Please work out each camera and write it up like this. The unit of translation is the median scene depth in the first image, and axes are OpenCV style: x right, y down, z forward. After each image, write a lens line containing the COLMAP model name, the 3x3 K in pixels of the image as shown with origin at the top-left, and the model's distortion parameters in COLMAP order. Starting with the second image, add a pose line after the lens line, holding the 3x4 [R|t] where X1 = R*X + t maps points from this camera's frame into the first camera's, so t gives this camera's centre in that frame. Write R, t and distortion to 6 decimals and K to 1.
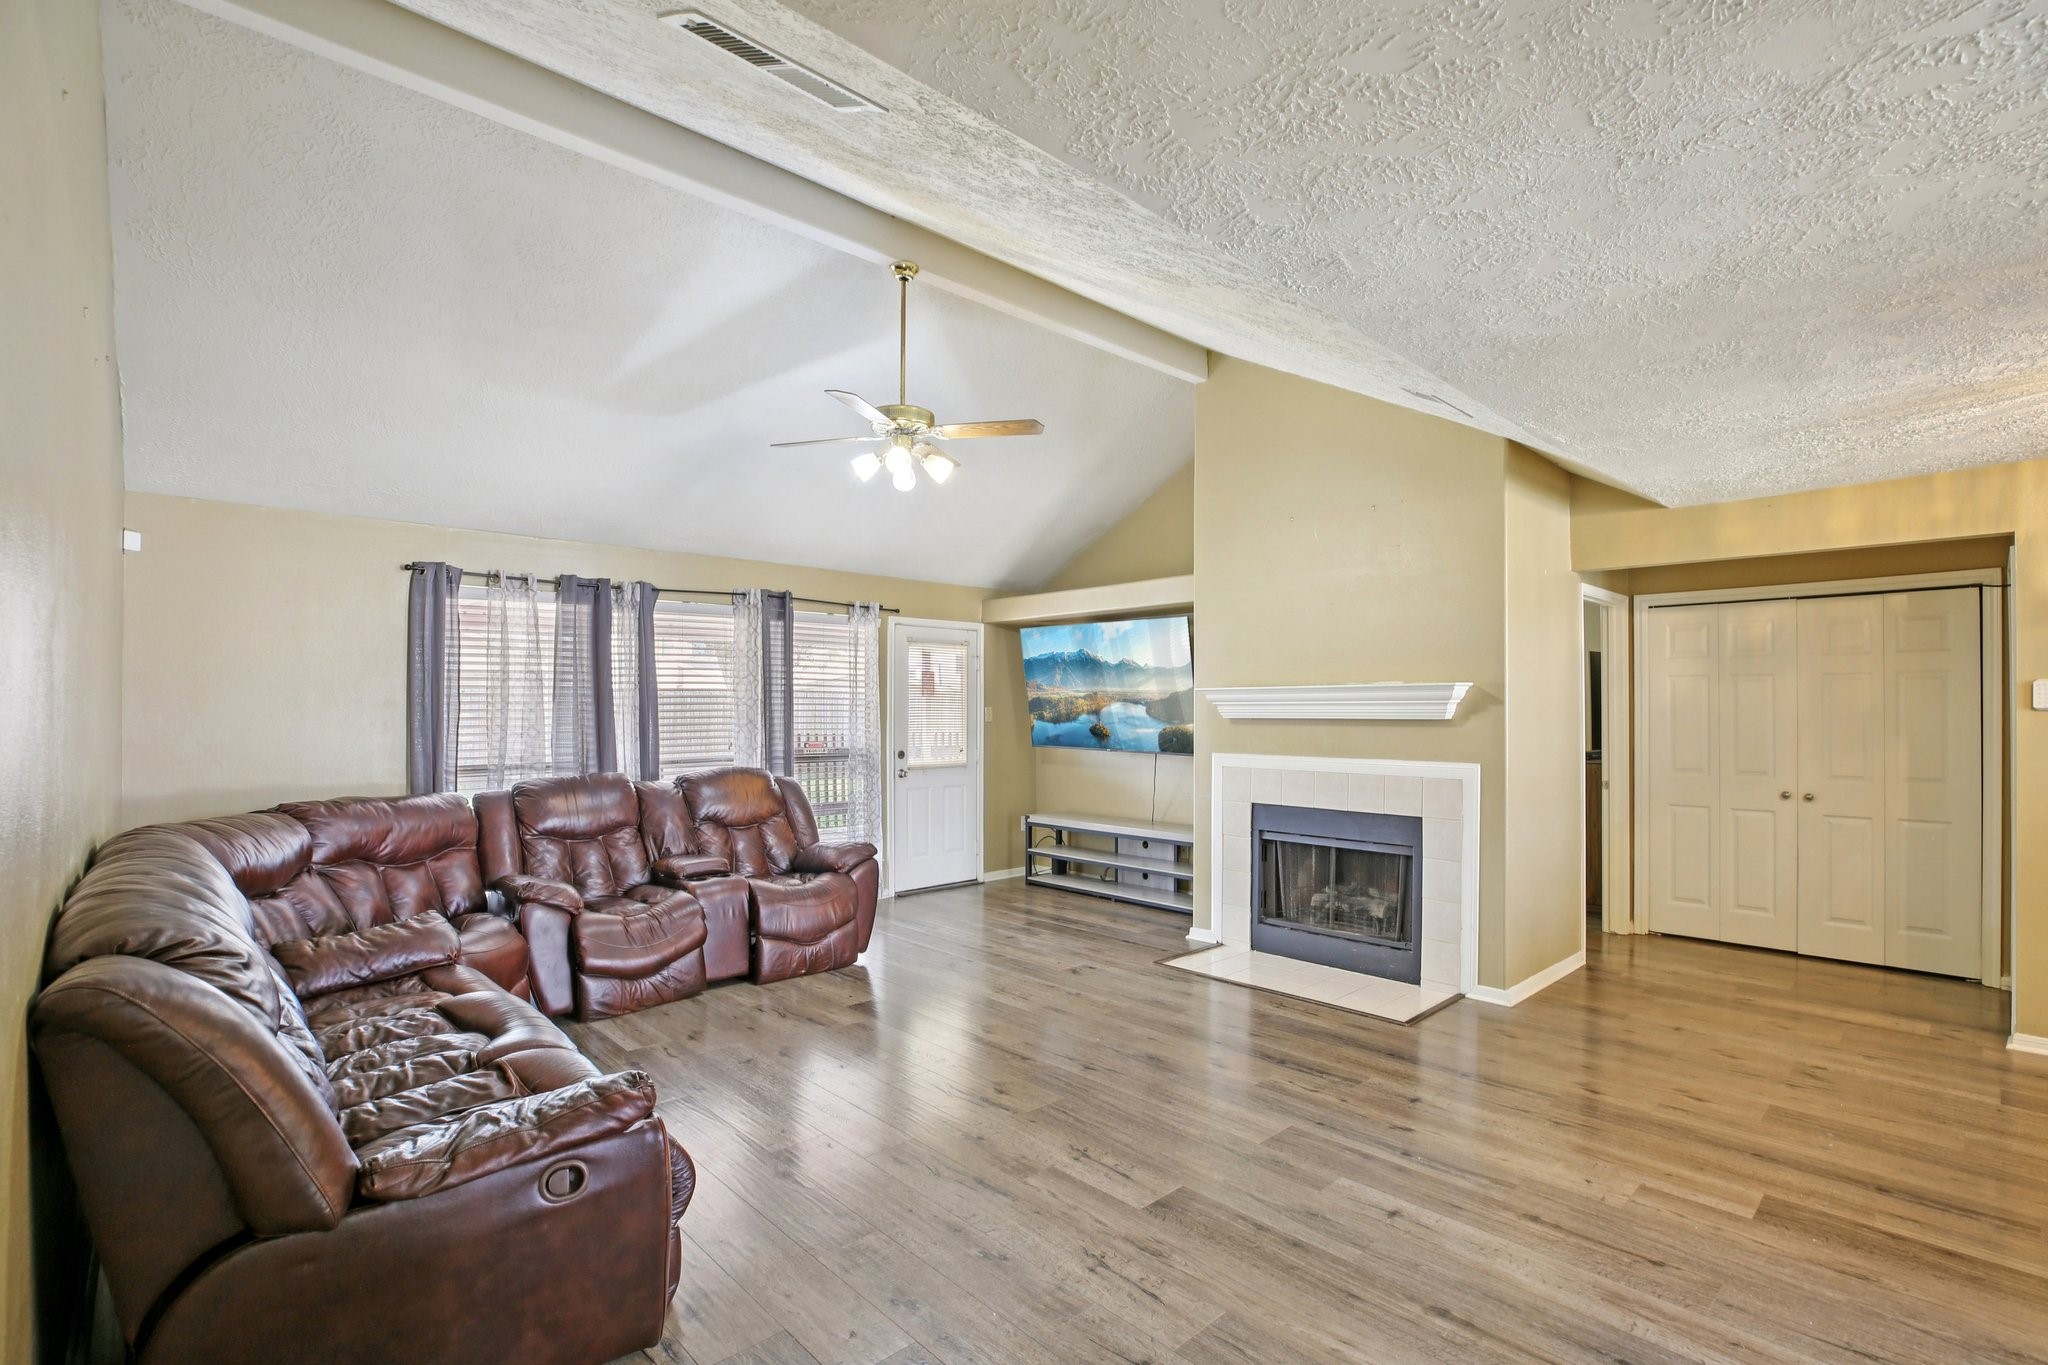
lens RADIAL K [[944.5, 0, 1026.1], [0, 944.5, 694.2], [0, 0, 1]] dist [-0.028332, 0.004156]
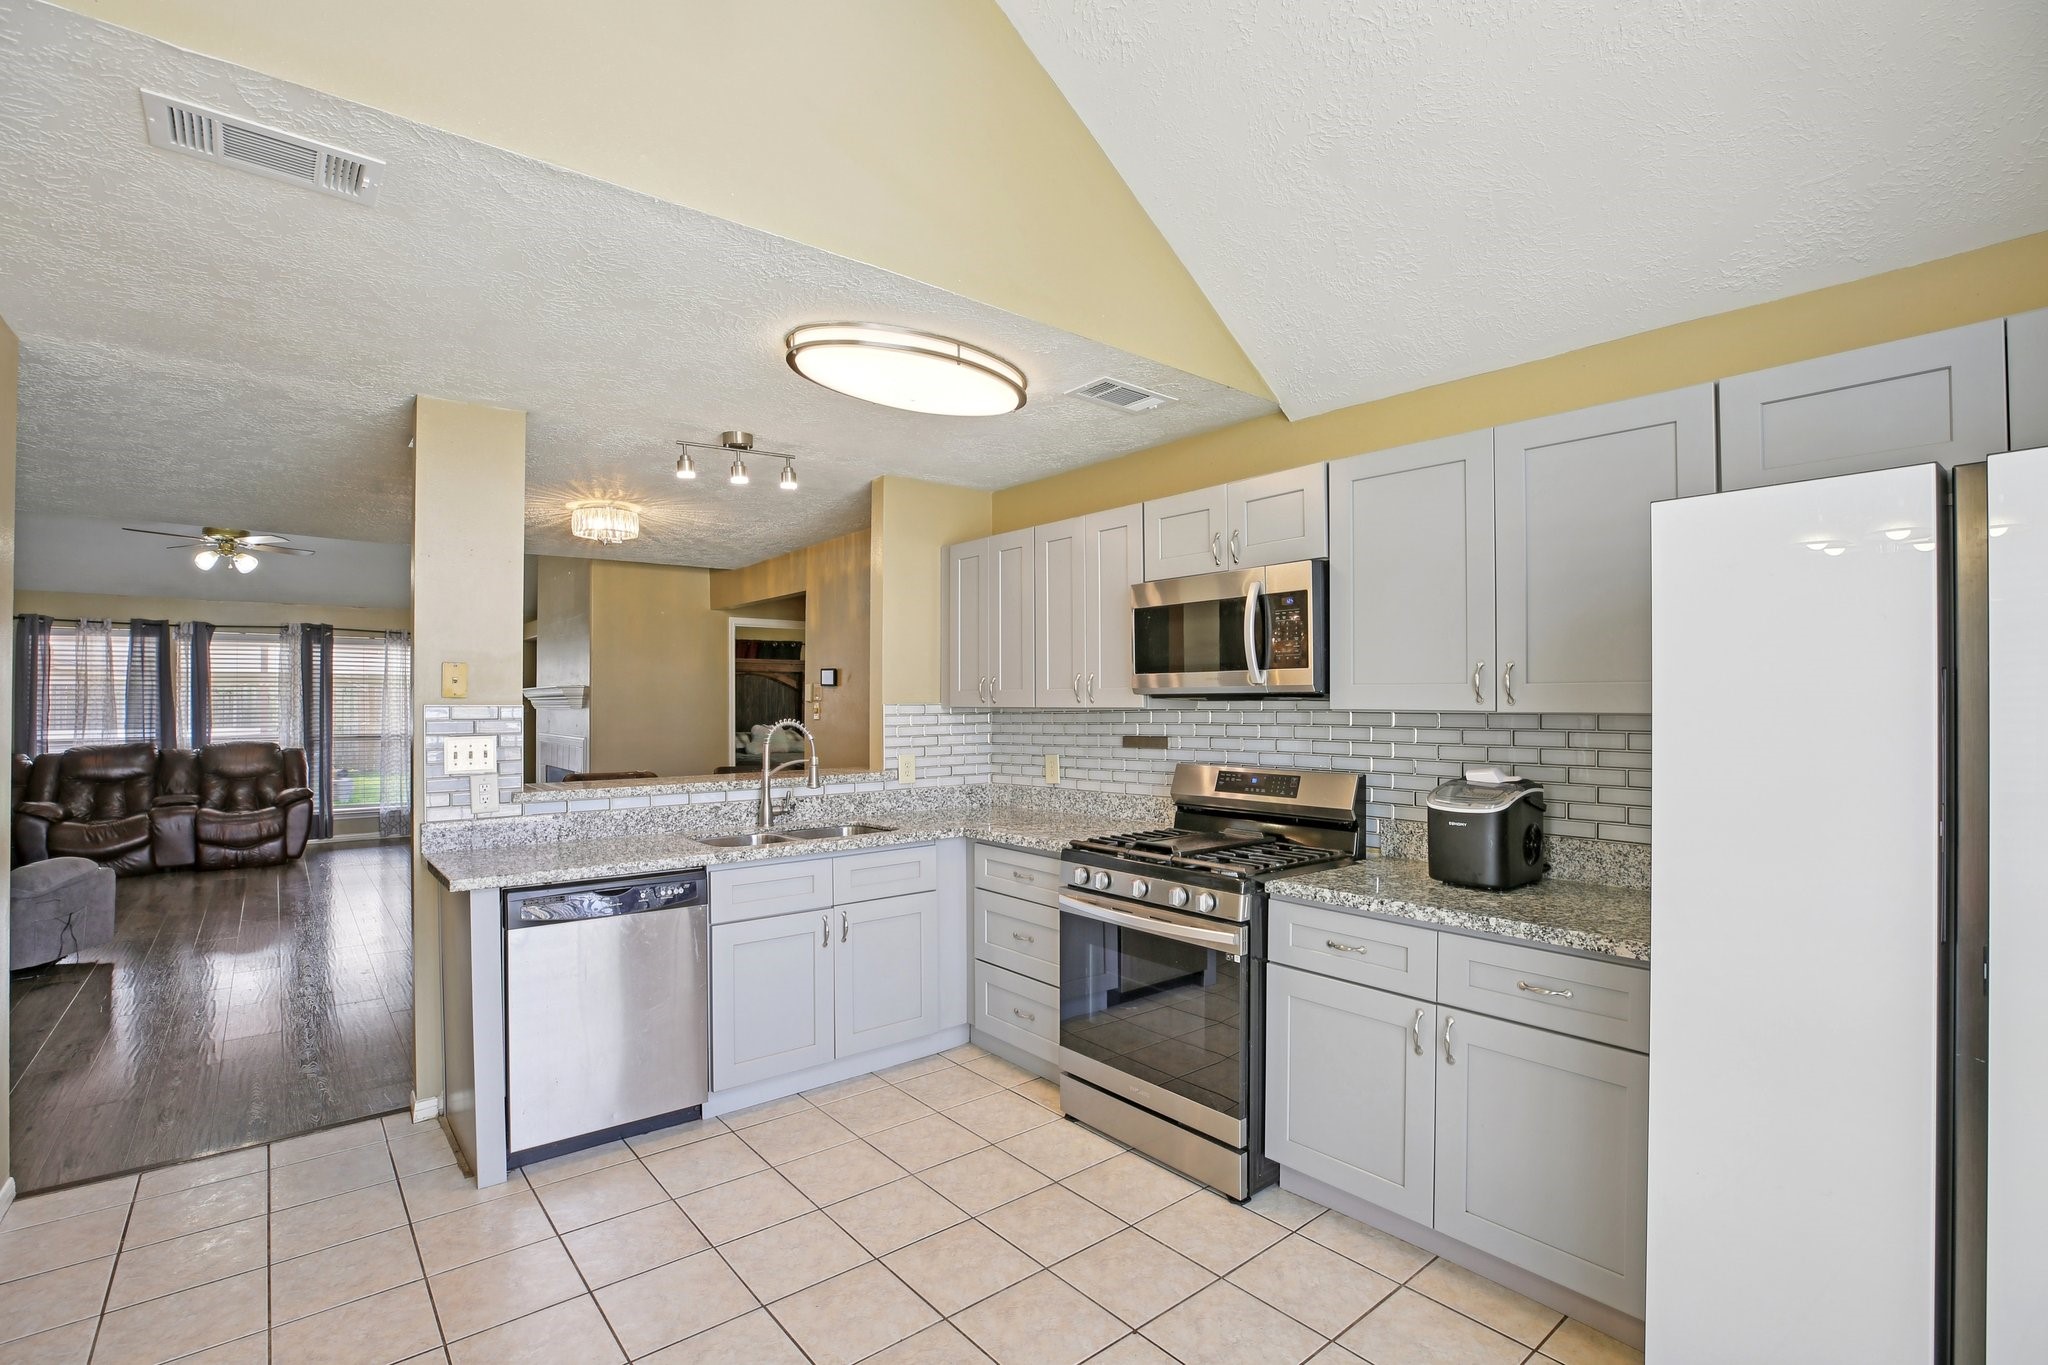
lens RADIAL K [[944.5, 0, 1031.6], [0, 944.5, 698.4], [0, 0, 1]] dist [-0.028332, 0.004156]
pose [[0.999031, -0.006293, -0.043549, 1.166594], [0.006689, 0.999937, 0.008967, 0.002292], [0.043489, -0.009250, 0.999011, -0.516749]]
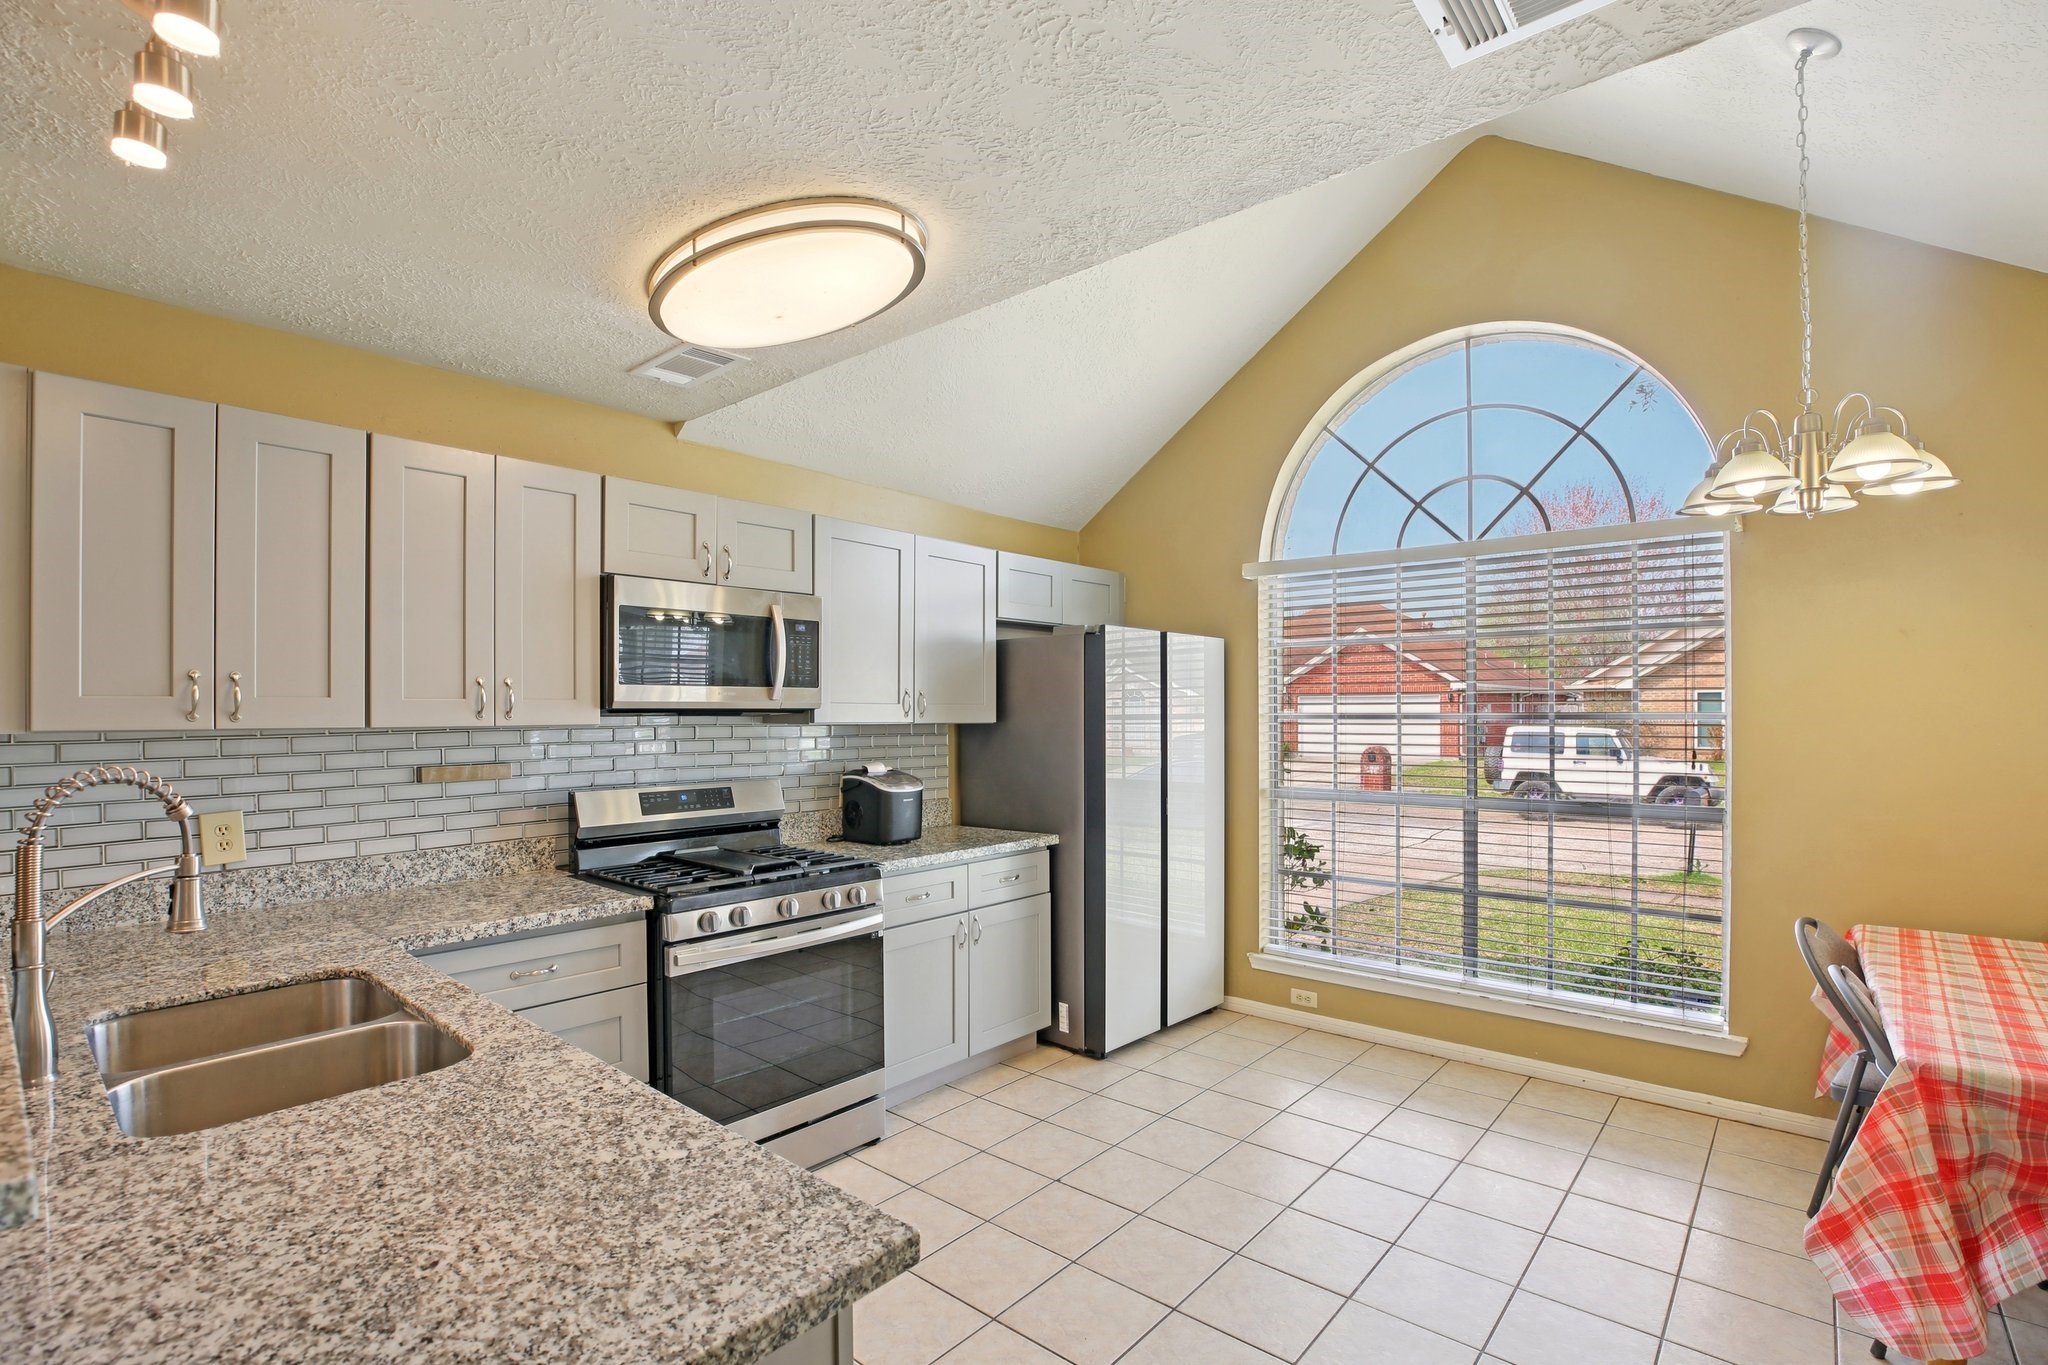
lens RADIAL K [[944.5, 0, 1020.2], [0, 944.5, 703.6], [0, 0, 1]] dist [-0.028332, 0.004156]
pose [[-0.114833, 0.002170, 0.993382, 0.744659], [-0.014711, 0.999884, -0.003885, 0.001764], [-0.993276, -0.015060, -0.114787, -0.117811]]
